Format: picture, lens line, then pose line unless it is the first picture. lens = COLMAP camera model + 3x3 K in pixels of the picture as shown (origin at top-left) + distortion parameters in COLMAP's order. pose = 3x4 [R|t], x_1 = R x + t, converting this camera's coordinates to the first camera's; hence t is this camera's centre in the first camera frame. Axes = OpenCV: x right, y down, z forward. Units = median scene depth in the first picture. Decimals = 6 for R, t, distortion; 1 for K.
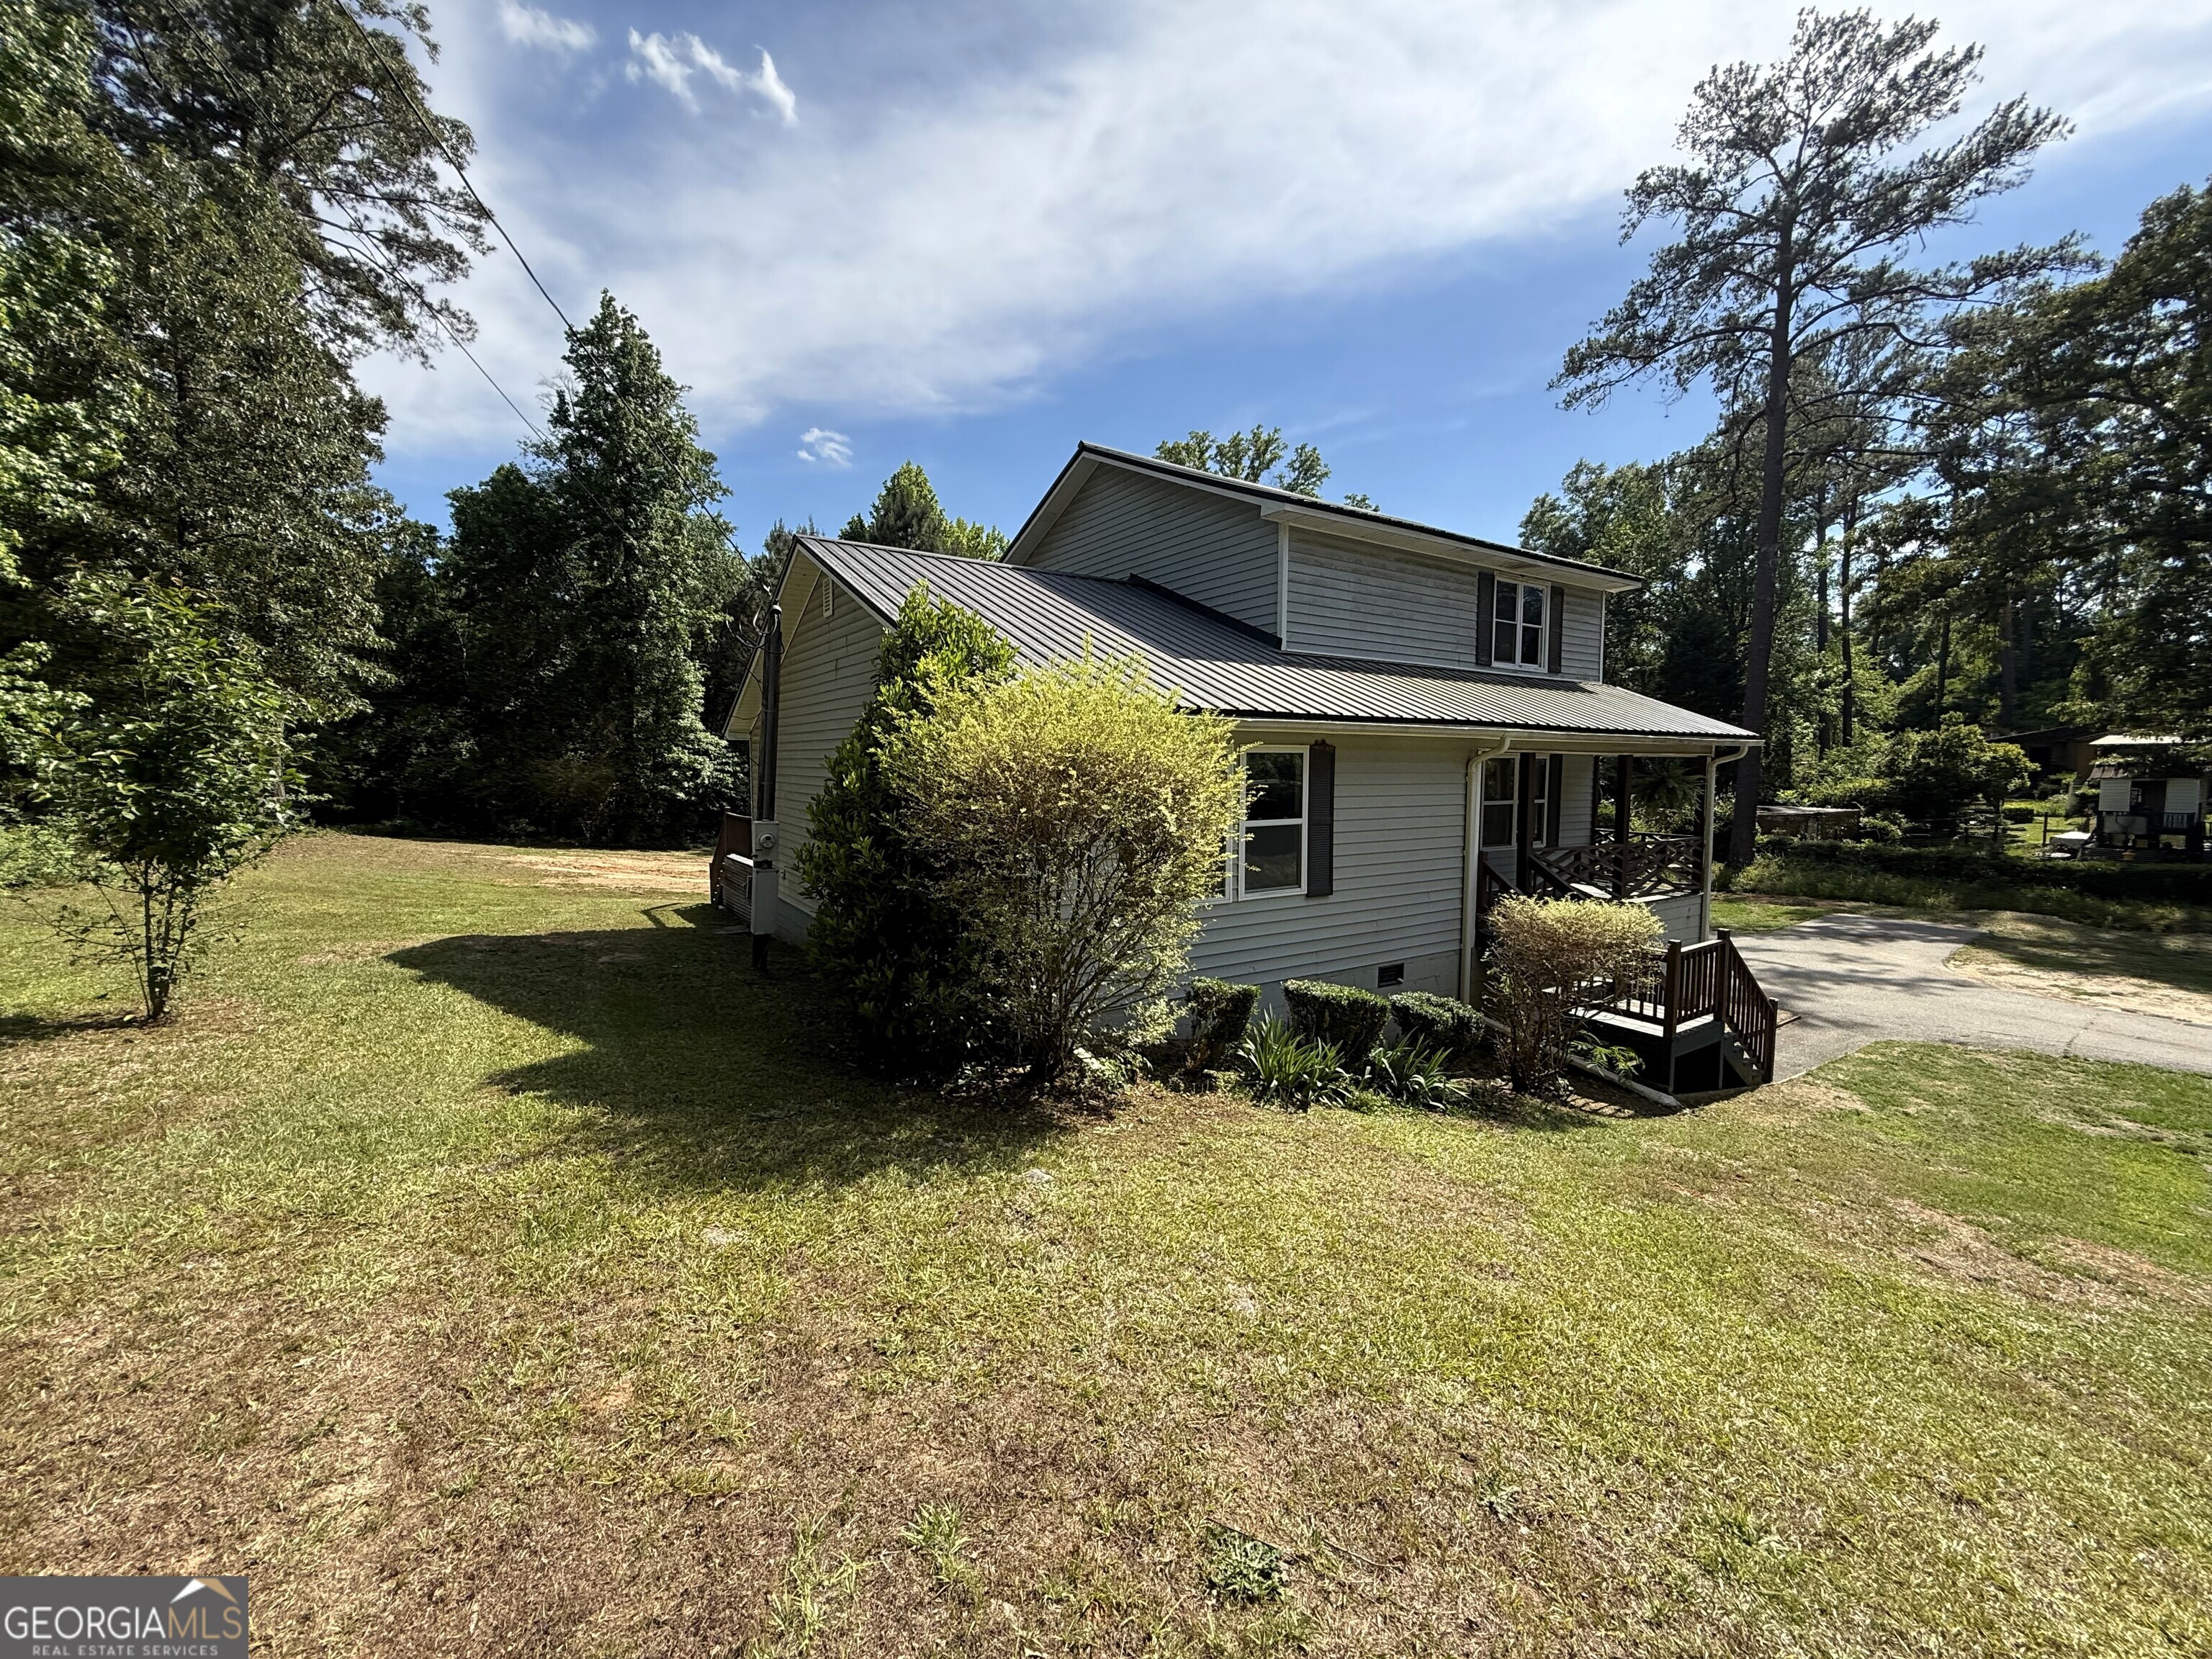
lens RADIAL K [[879.9, 0, 1086.6], [0, 879.9, 847.9], [0, 0, 1]] dist [0.000718, 0.000183]
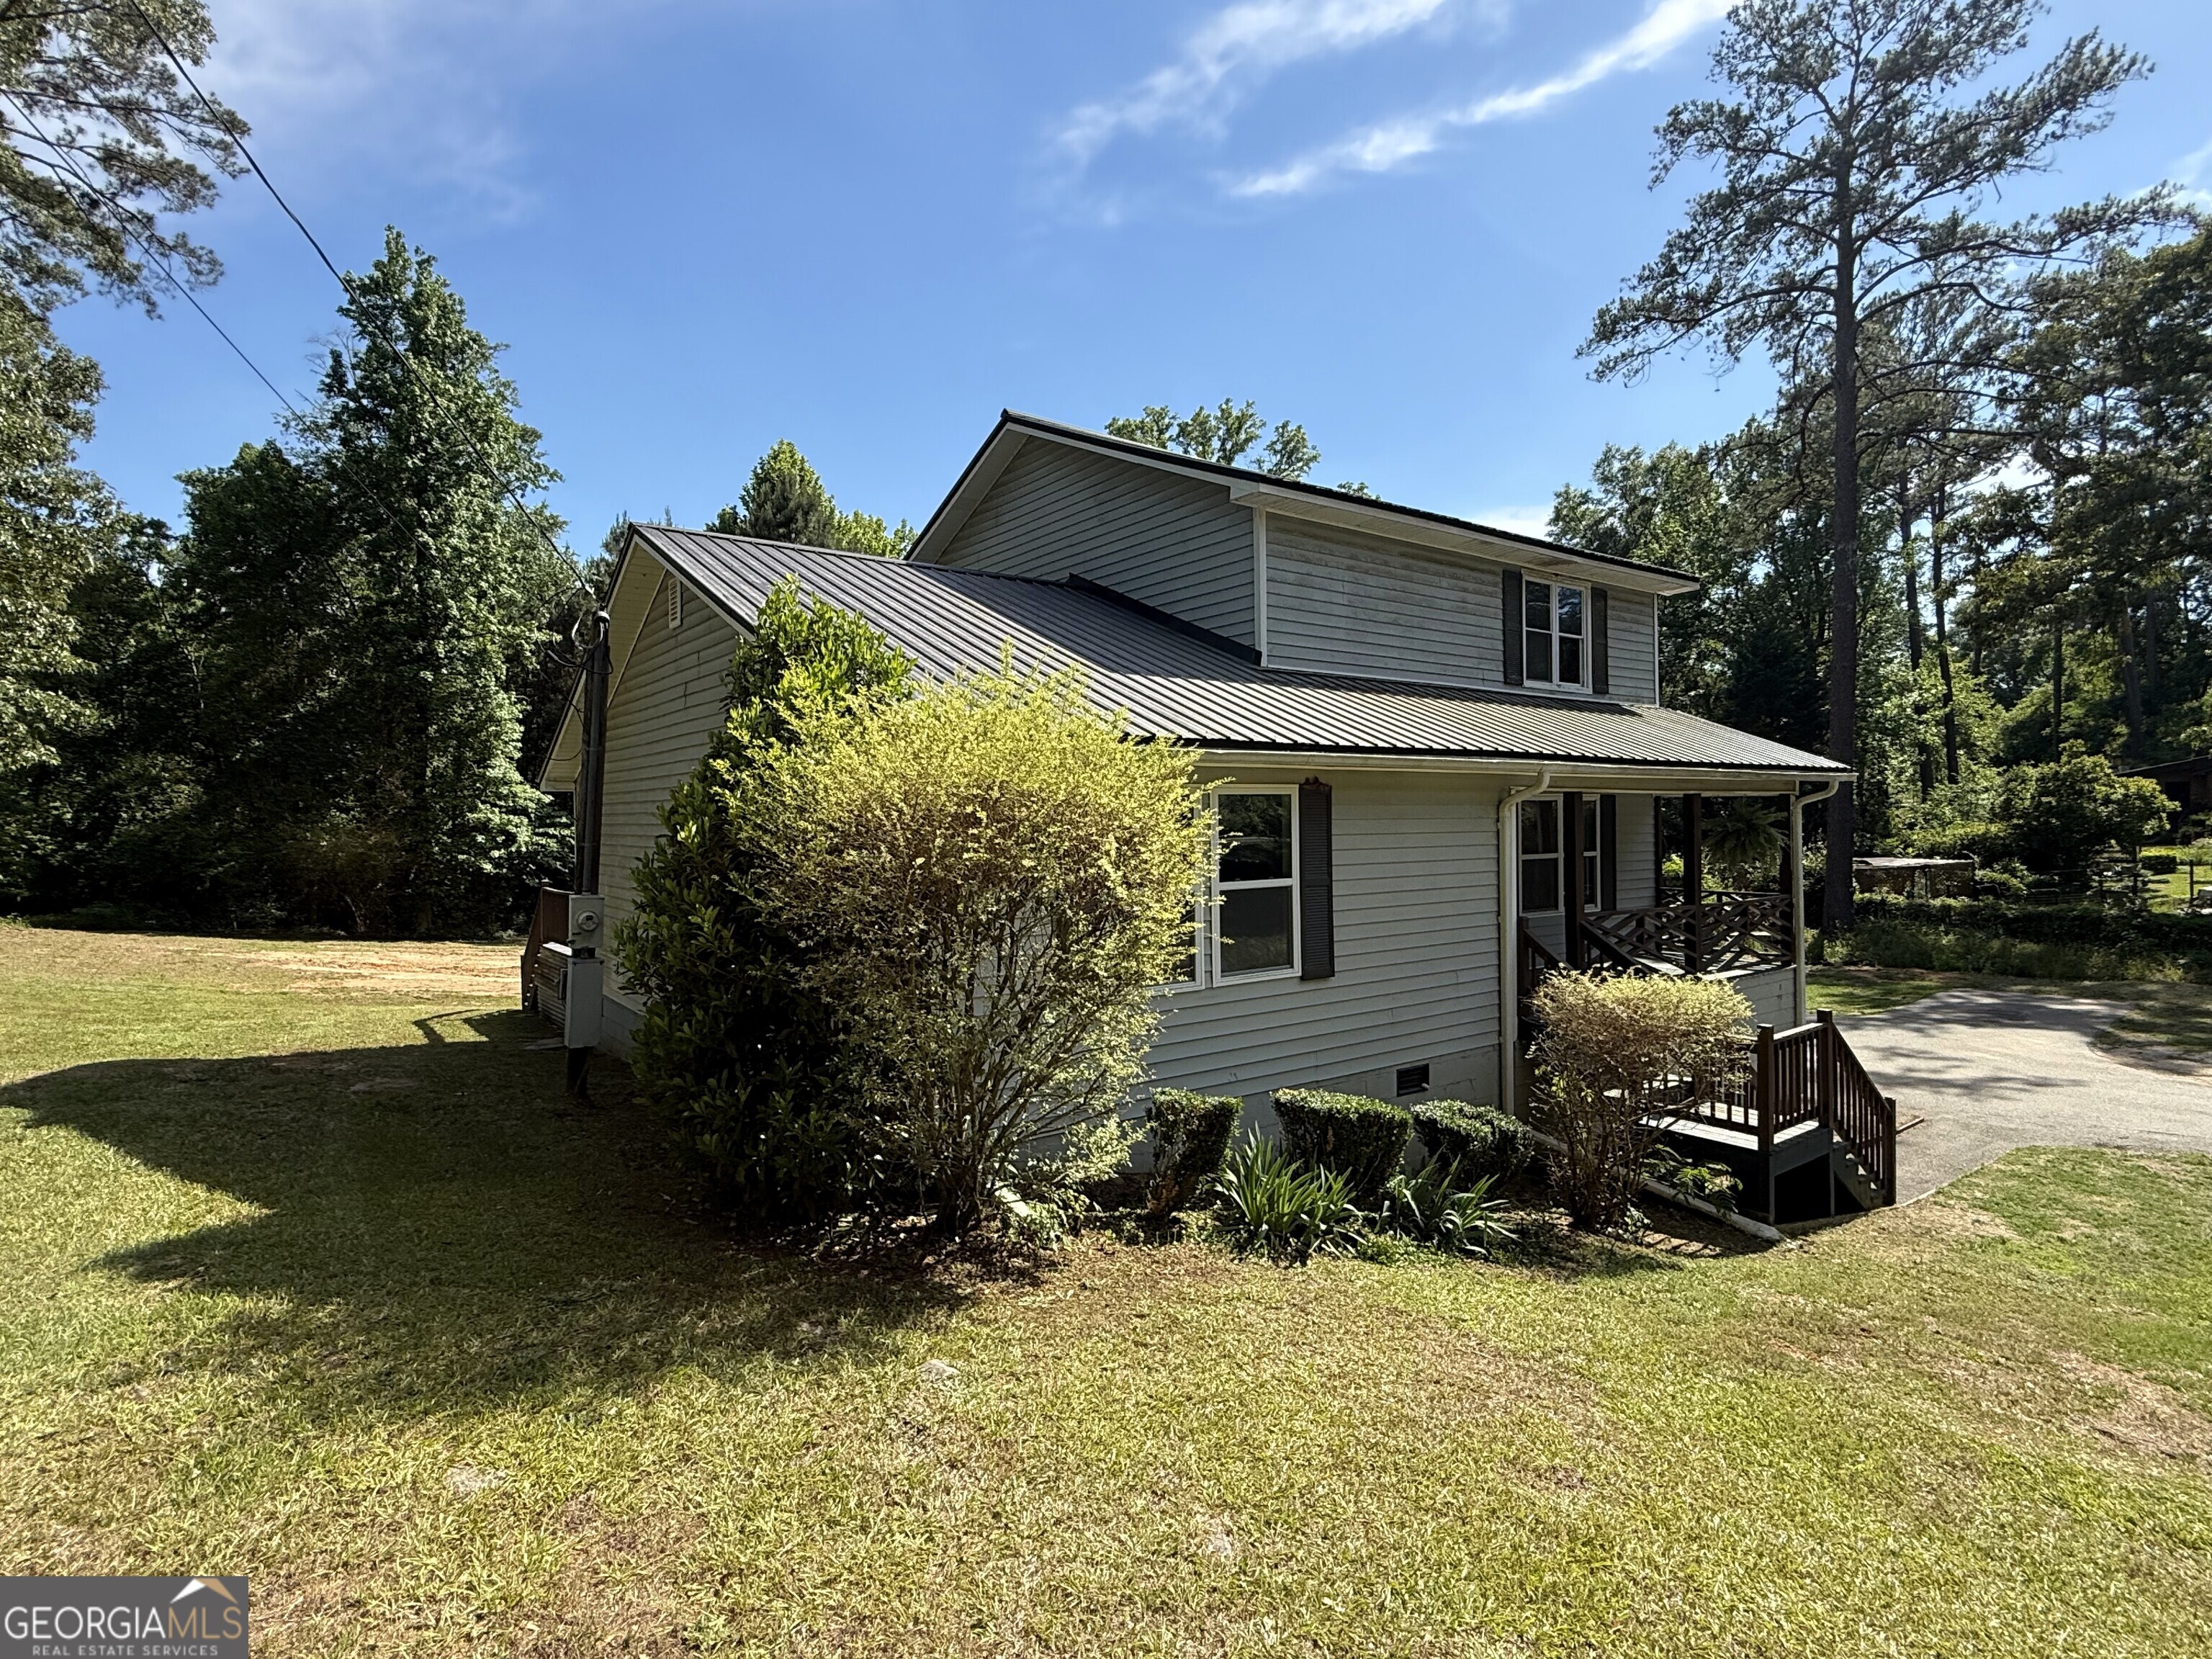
lens RADIAL K [[1127.0, 0, 1088.7], [0, 1127.0, 852.1], [0, 0, 1]] dist [0.002197, -0.000907]
pose [[0.998335, -0.016202, 0.055354, 0.006244], [0.019835, 0.997641, -0.065724, 0.002871], [-0.054159, 0.066713, 0.996301, 0.010133]]
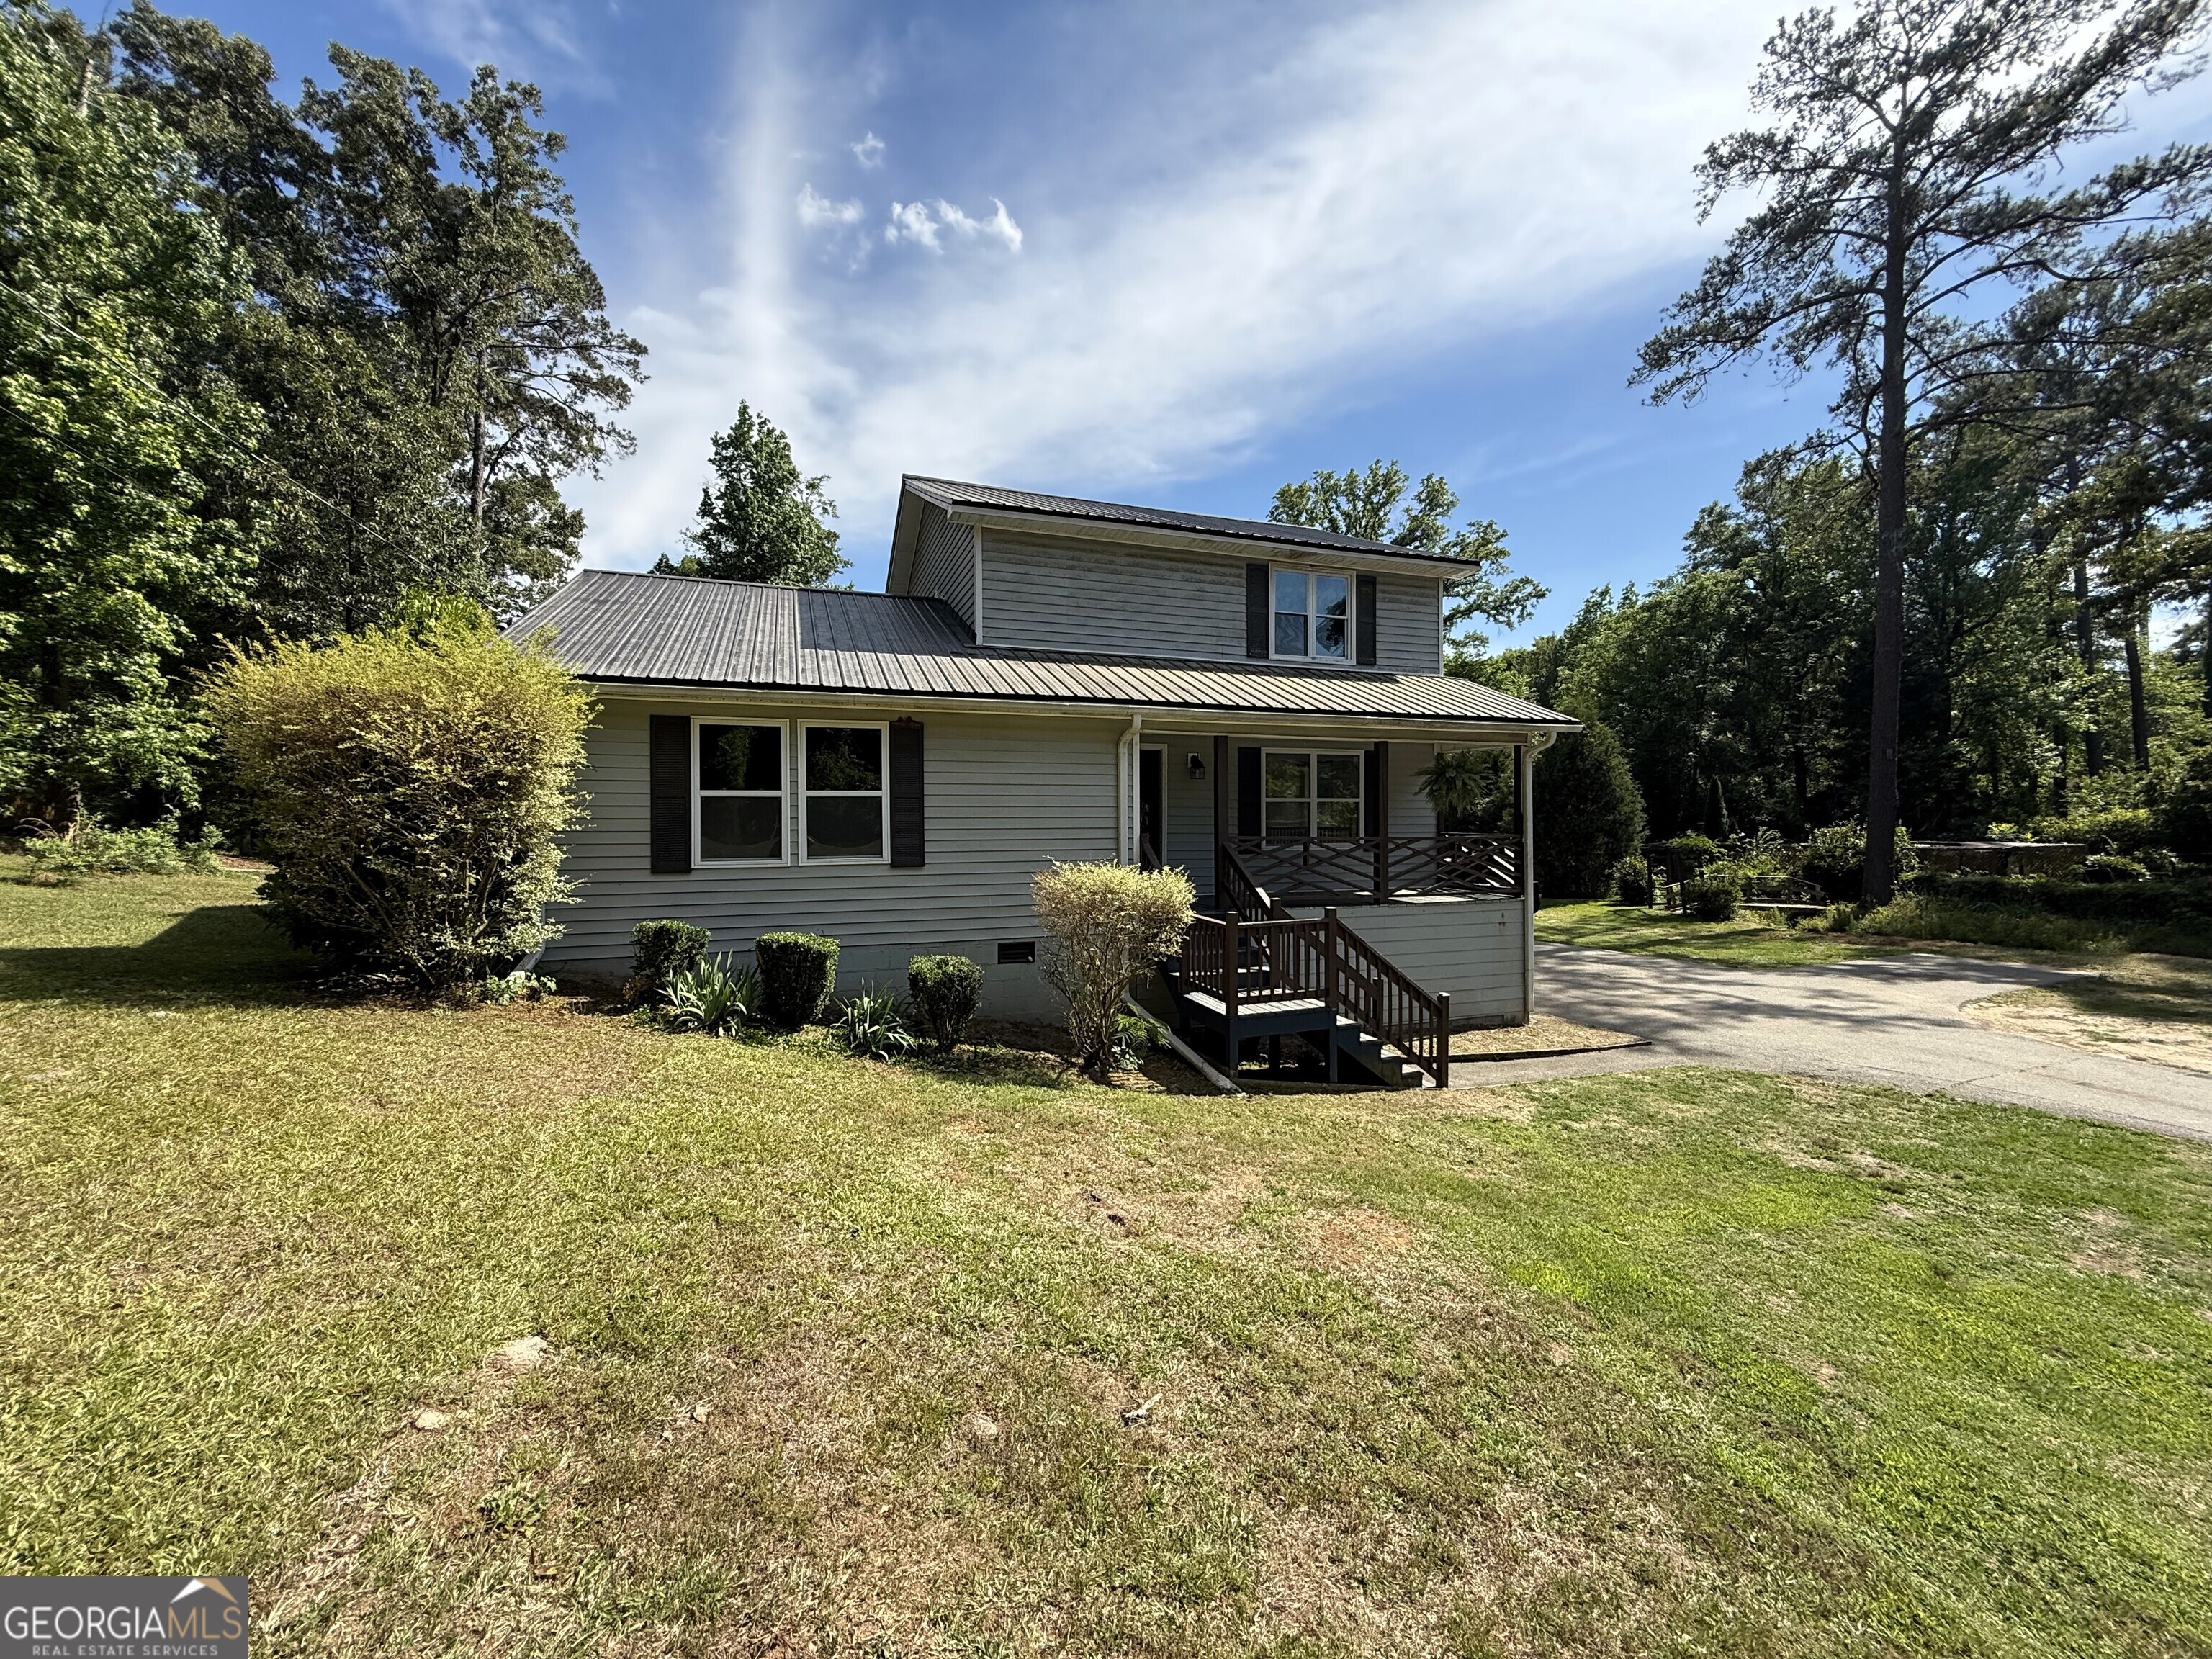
lens RADIAL K [[879.9, 0, 1098.0], [0, 879.9, 848.4], [0, 0, 1]] dist [0.000718, 0.000183]
pose [[0.974035, 0.000585, -0.226396, 0.403054], [-0.014693, 0.998052, -0.060633, 0.052193], [0.225919, 0.062385, 0.972146, 0.022226]]
